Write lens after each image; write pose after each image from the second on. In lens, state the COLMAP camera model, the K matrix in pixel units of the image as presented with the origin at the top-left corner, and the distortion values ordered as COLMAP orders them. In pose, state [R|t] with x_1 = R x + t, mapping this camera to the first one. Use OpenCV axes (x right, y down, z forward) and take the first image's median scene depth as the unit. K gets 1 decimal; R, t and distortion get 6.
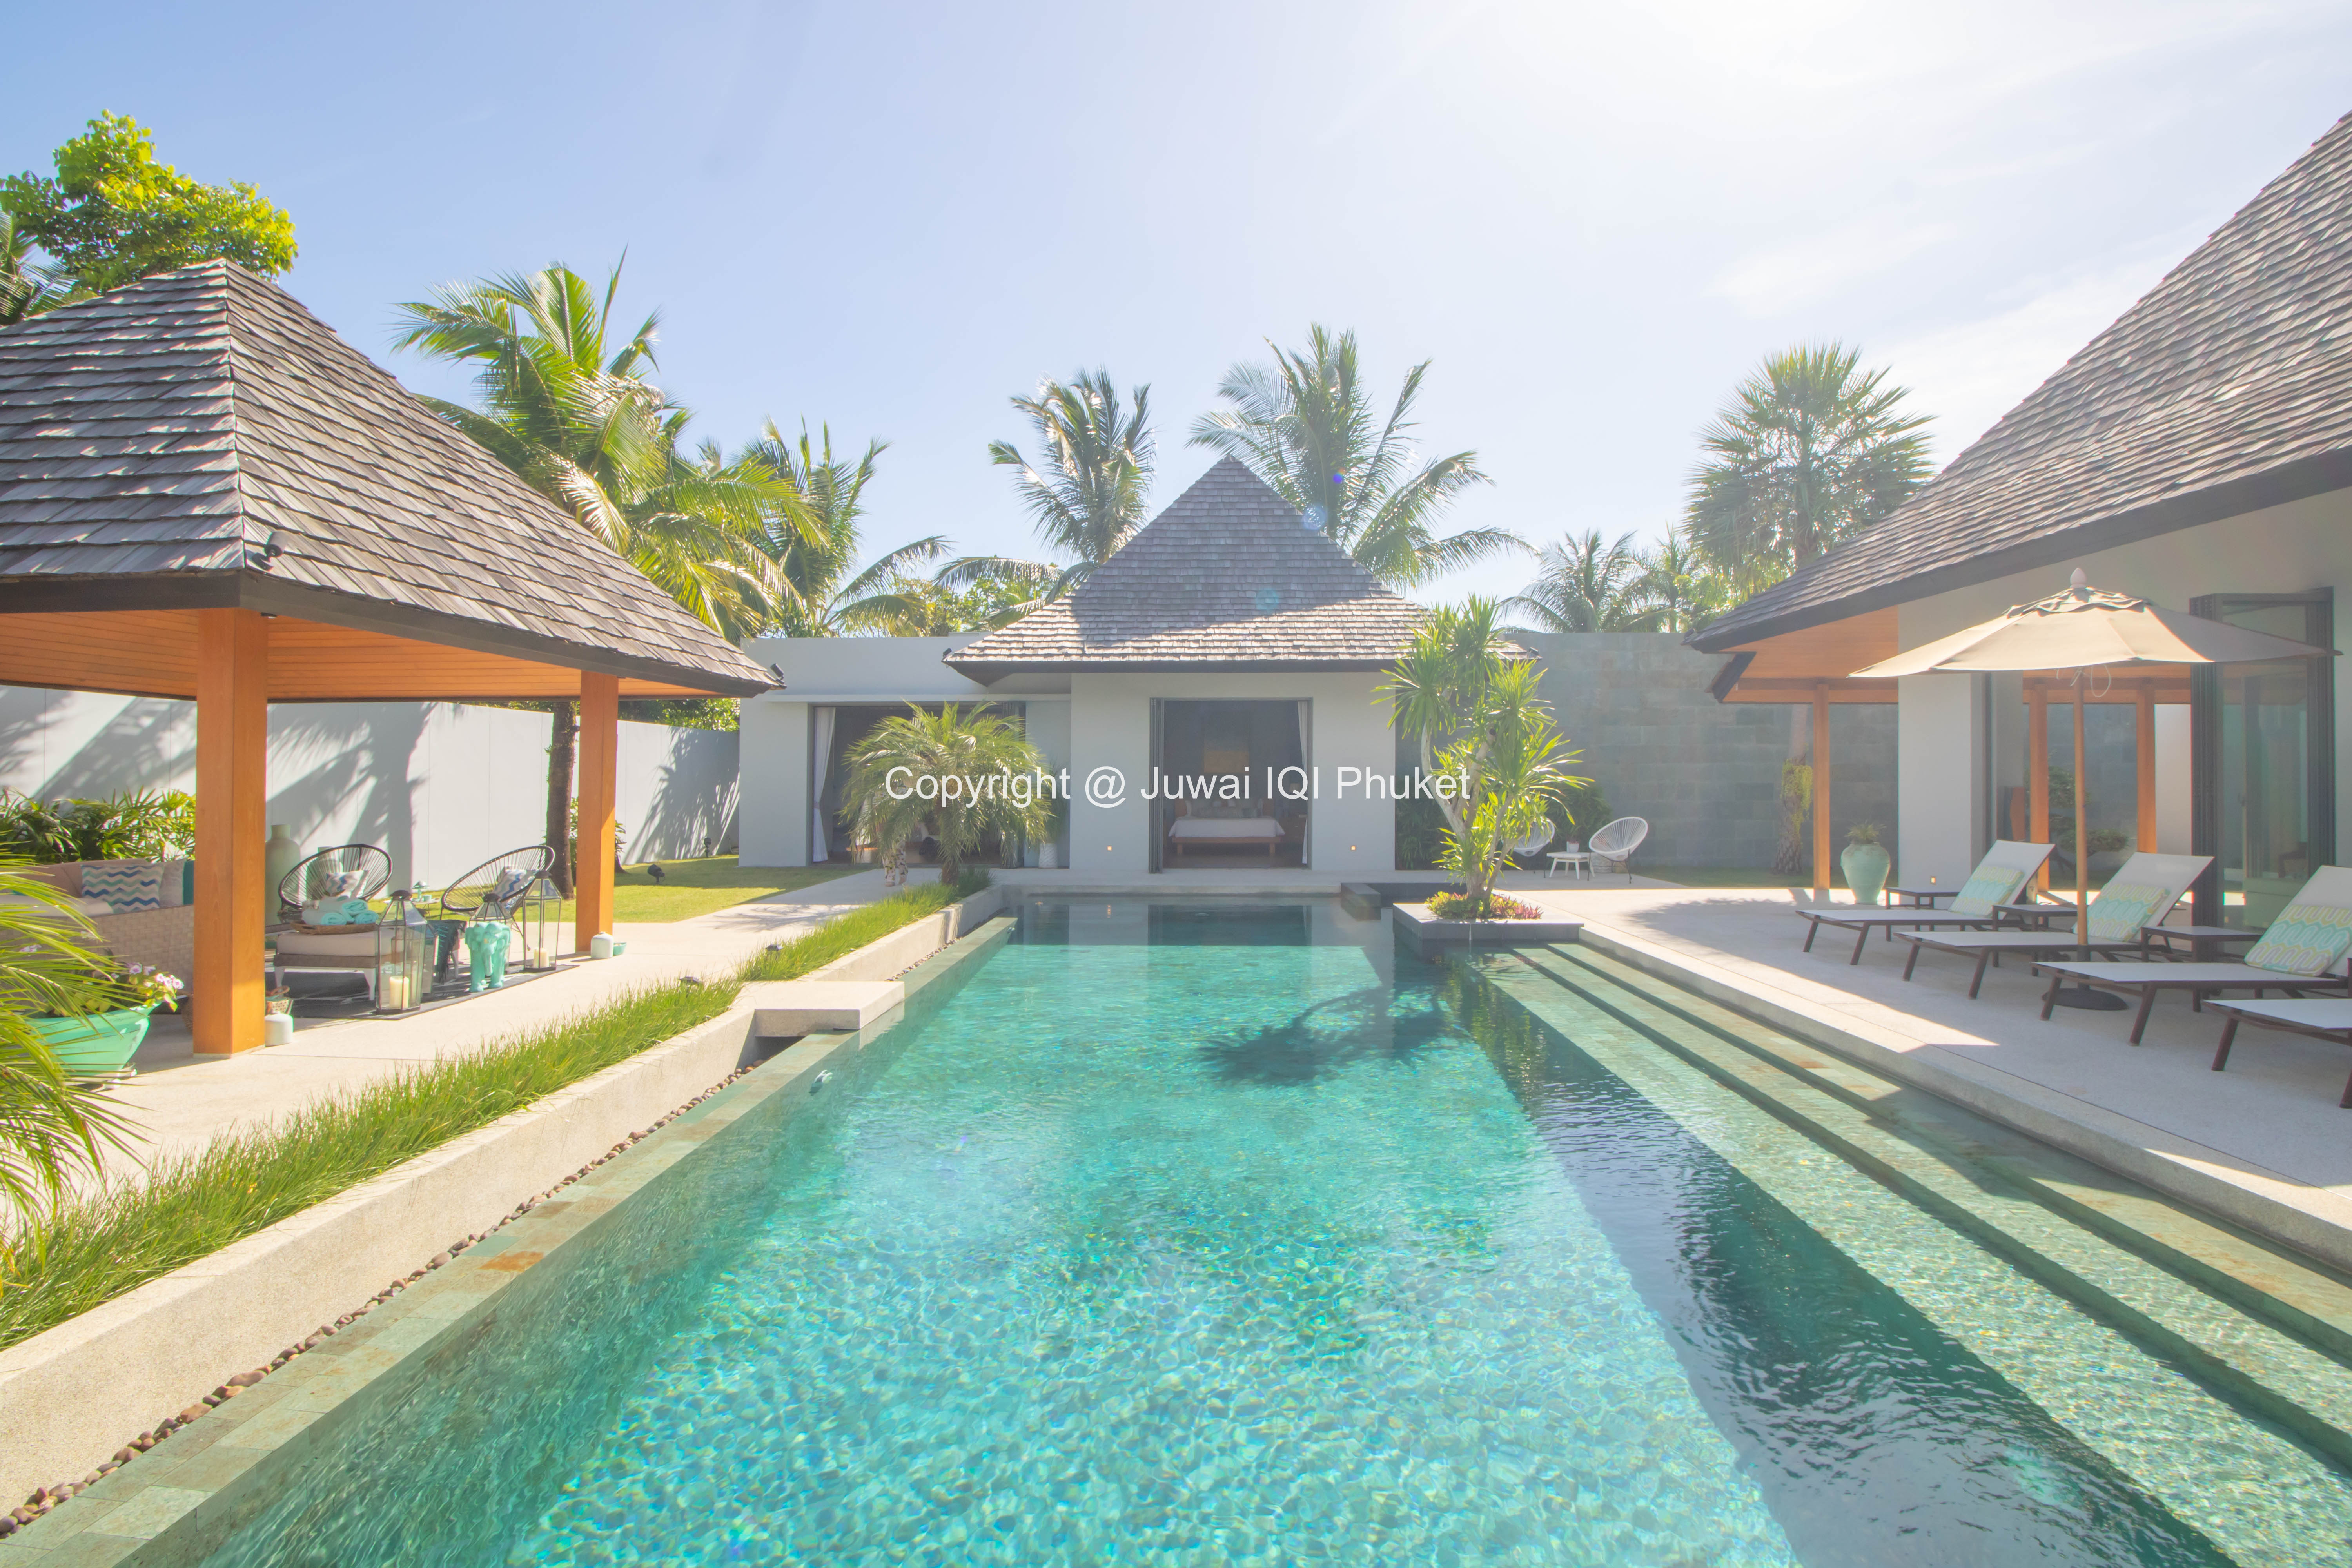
lens RADIAL K [[1089.4, 0, 1173.3], [0, 1089.4, 783.6], [0, 0, 1]] dist [-0.001346, -0.011864]
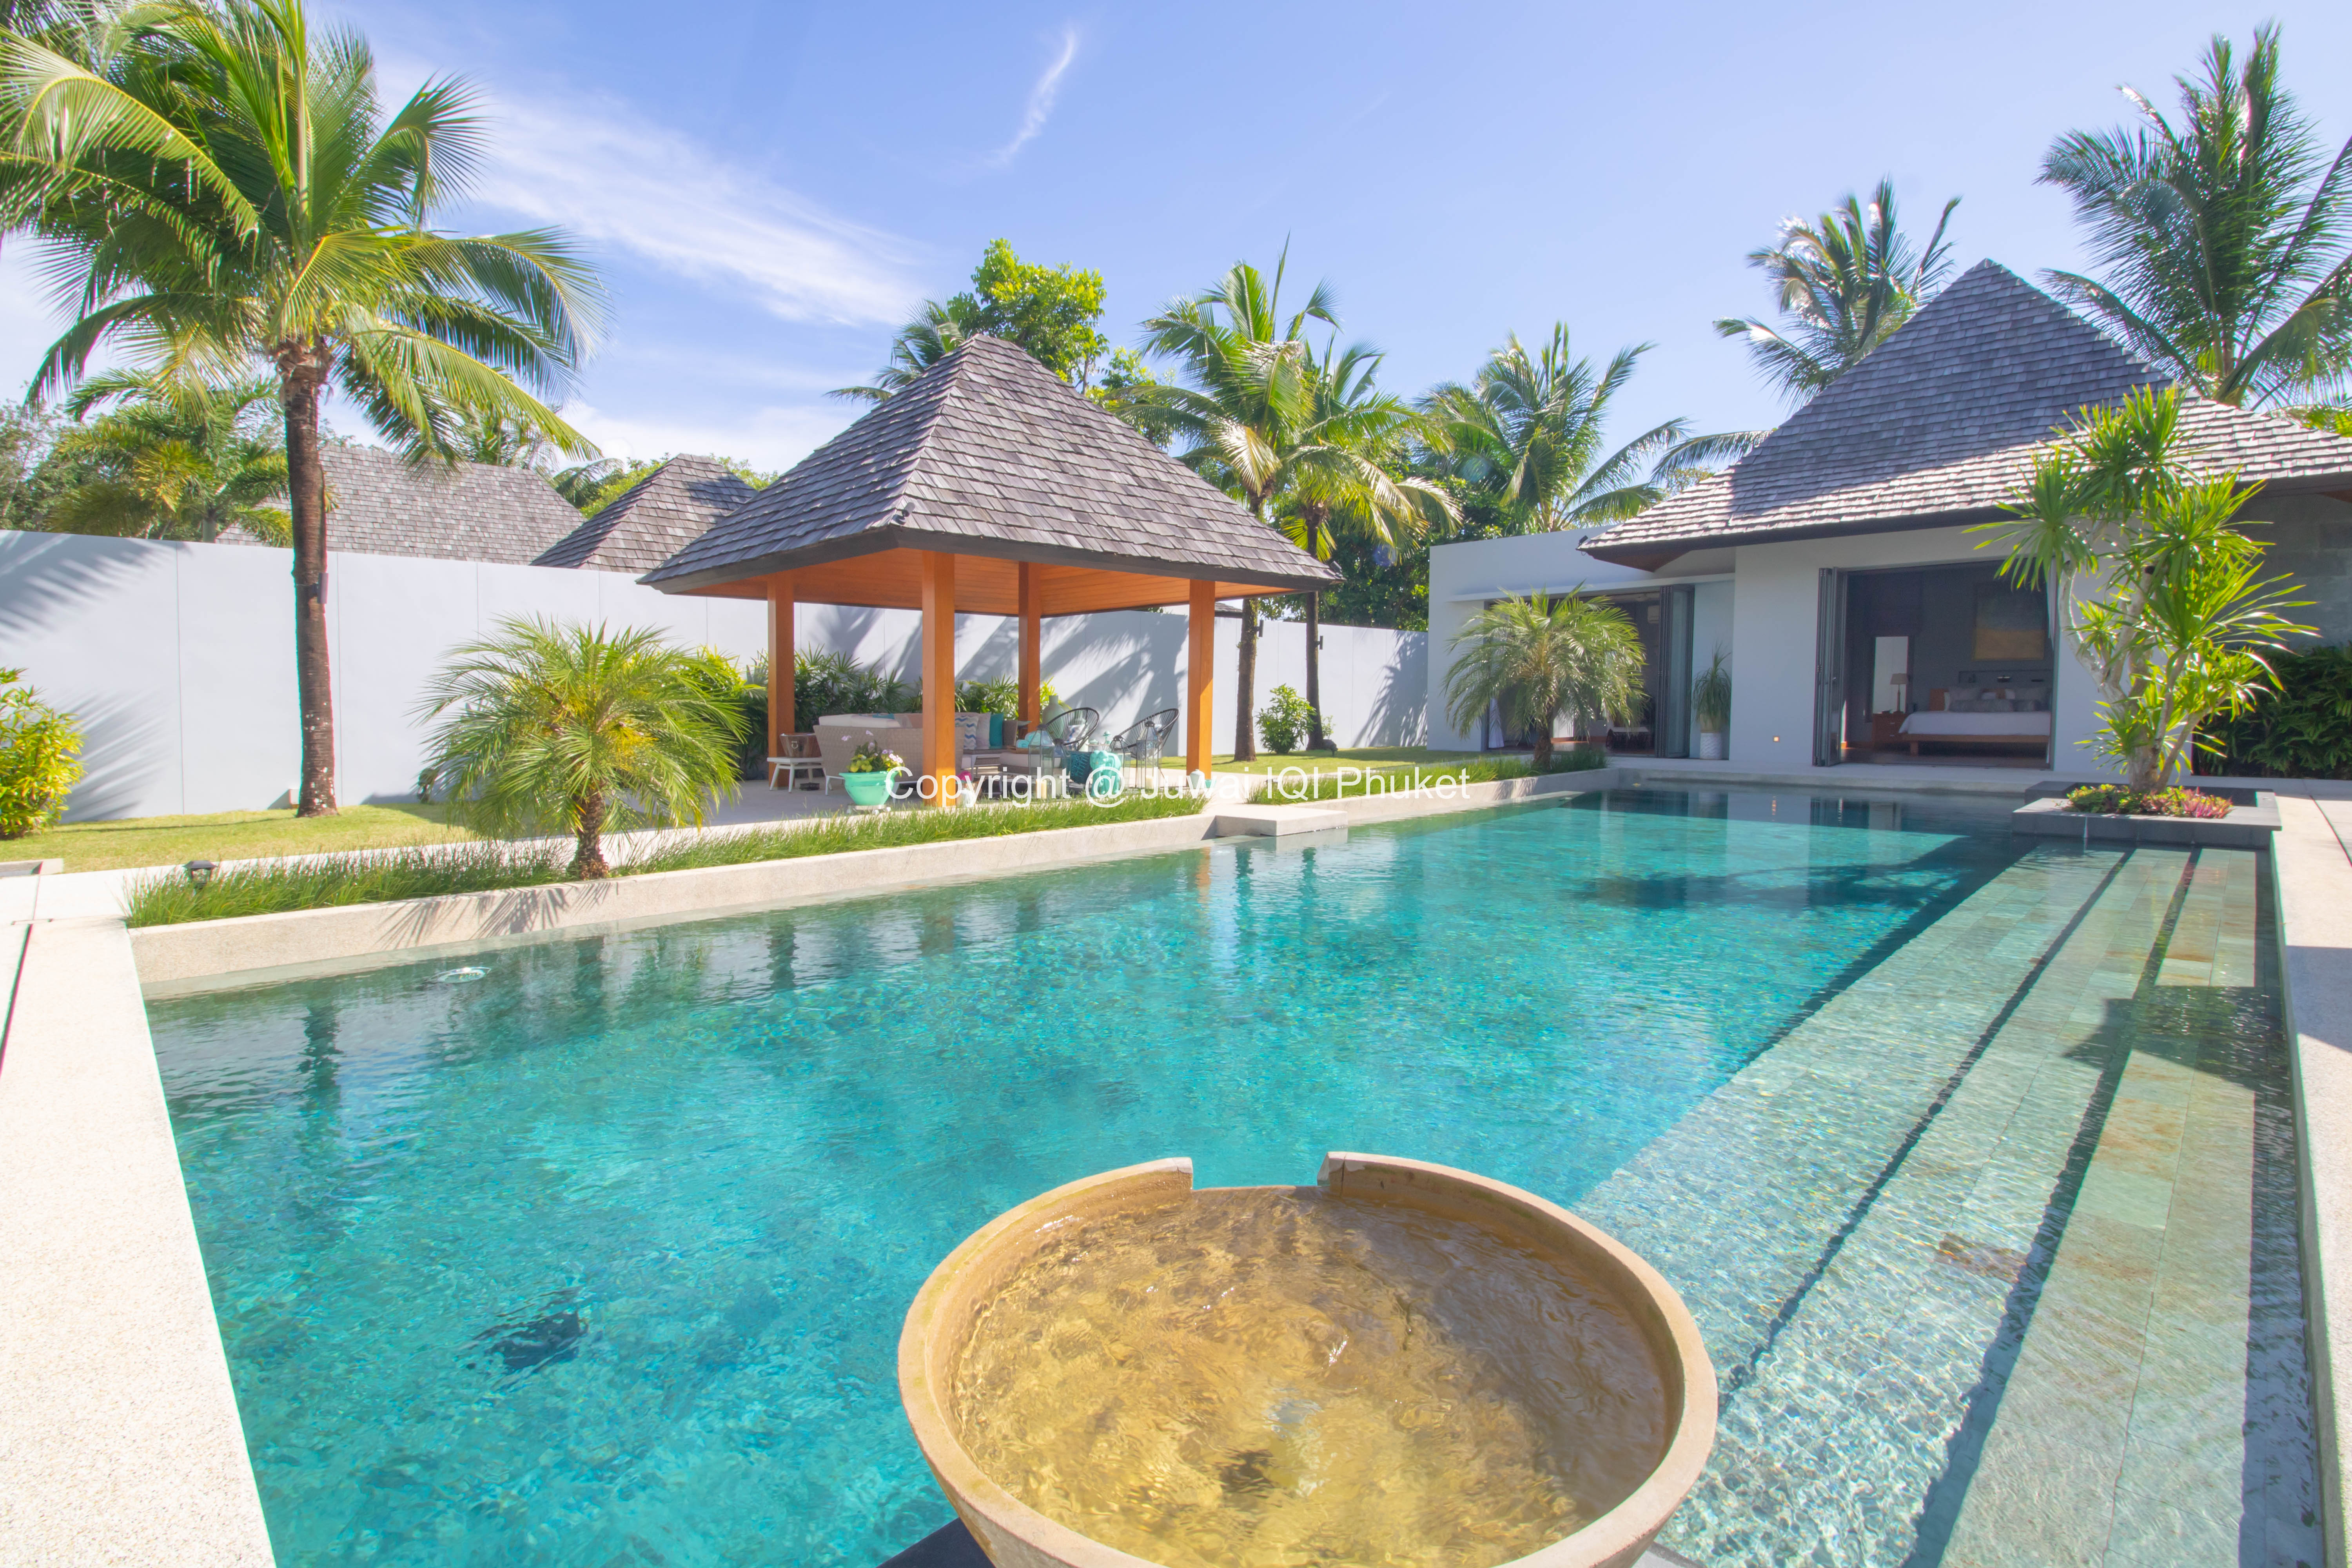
lens RADIAL K [[1096.1, 0, 1185.2], [0, 1096.1, 751.6], [0, 0, 1]] dist [0.002400, -0.011121]
pose [[0.739950, 0.027653, -0.672093, 0.221725], [0.004924, 0.998905, 0.046520, 0.028779], [0.672643, -0.037732, 0.739004, -0.012106]]
